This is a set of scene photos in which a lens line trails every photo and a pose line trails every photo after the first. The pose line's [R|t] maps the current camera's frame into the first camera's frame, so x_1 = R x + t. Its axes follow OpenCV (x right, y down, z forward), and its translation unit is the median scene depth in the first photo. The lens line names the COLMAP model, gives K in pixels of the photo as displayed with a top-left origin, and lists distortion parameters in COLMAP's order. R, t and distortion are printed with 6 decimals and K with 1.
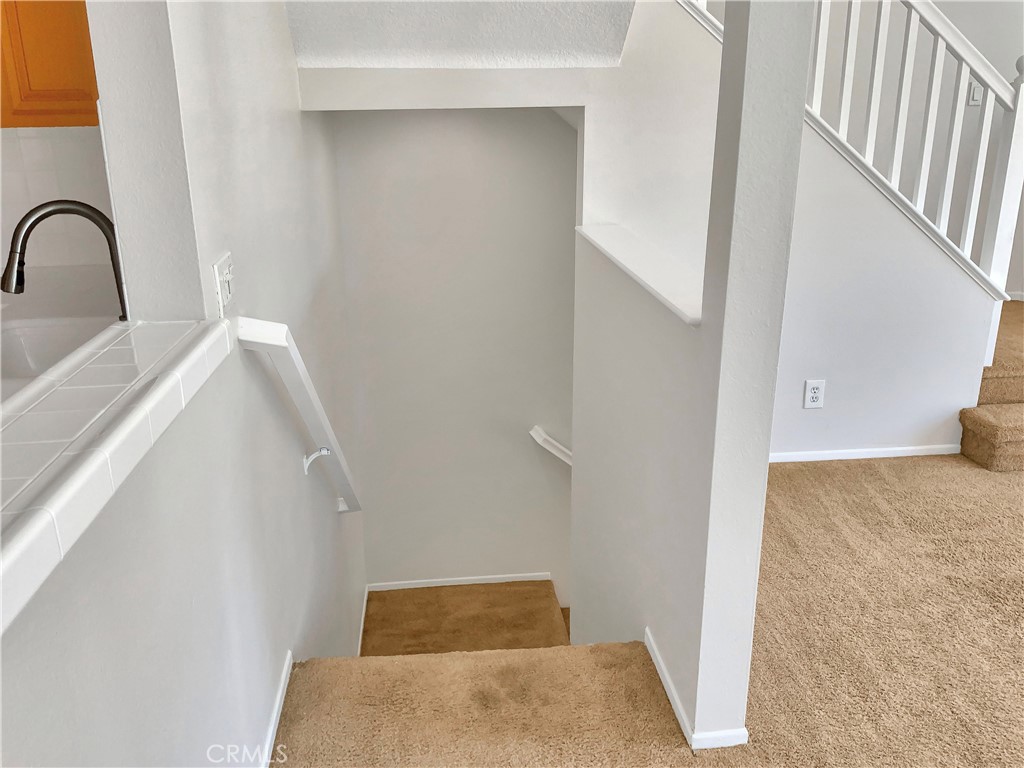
lens RADIAL K [[866.4, 0, 512.0], [0, 866.4, 384.0], [0, 0, 1]] dist [-0.002174, 0.001363]
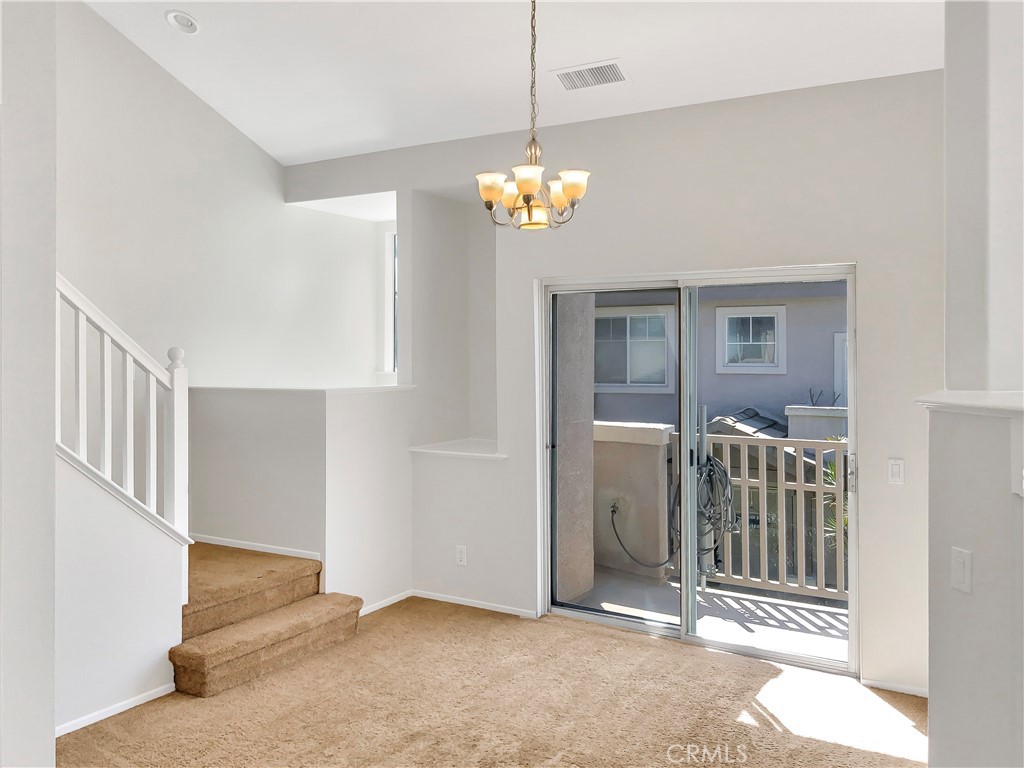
lens RADIAL K [[886.9, 0, 516.1], [0, 886.9, 333.9], [0, 0, 1]] dist [0.002376, -0.013055]
pose [[0.612477, 0.012721, 0.790386, -0.112368], [0.245008, 0.947577, -0.205109, -0.011906], [-0.751561, 0.319275, 0.577252, -0.115122]]
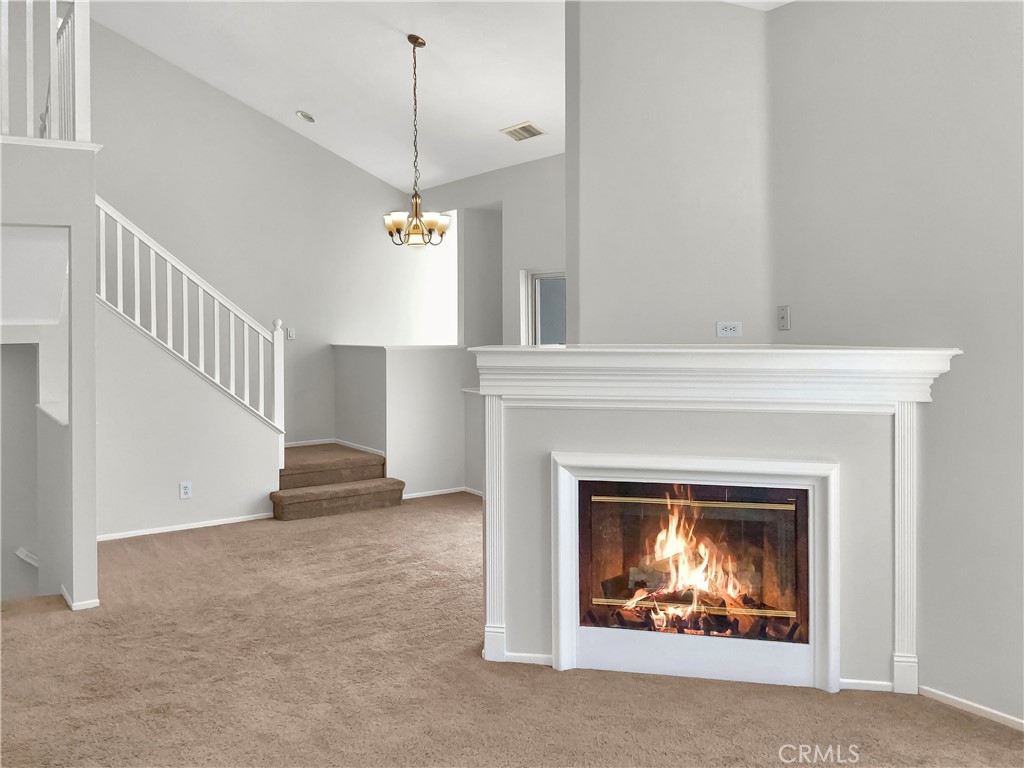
lens RADIAL K [[886.9, 0, 516.1], [0, 886.9, 333.9], [0, 0, 1]] dist [0.002376, -0.013055]
pose [[0.870128, -0.010715, 0.492709, 0.029993], [0.153390, 0.955993, -0.250097, 0.276969], [-0.468347, 0.293193, 0.833480, -1.027656]]
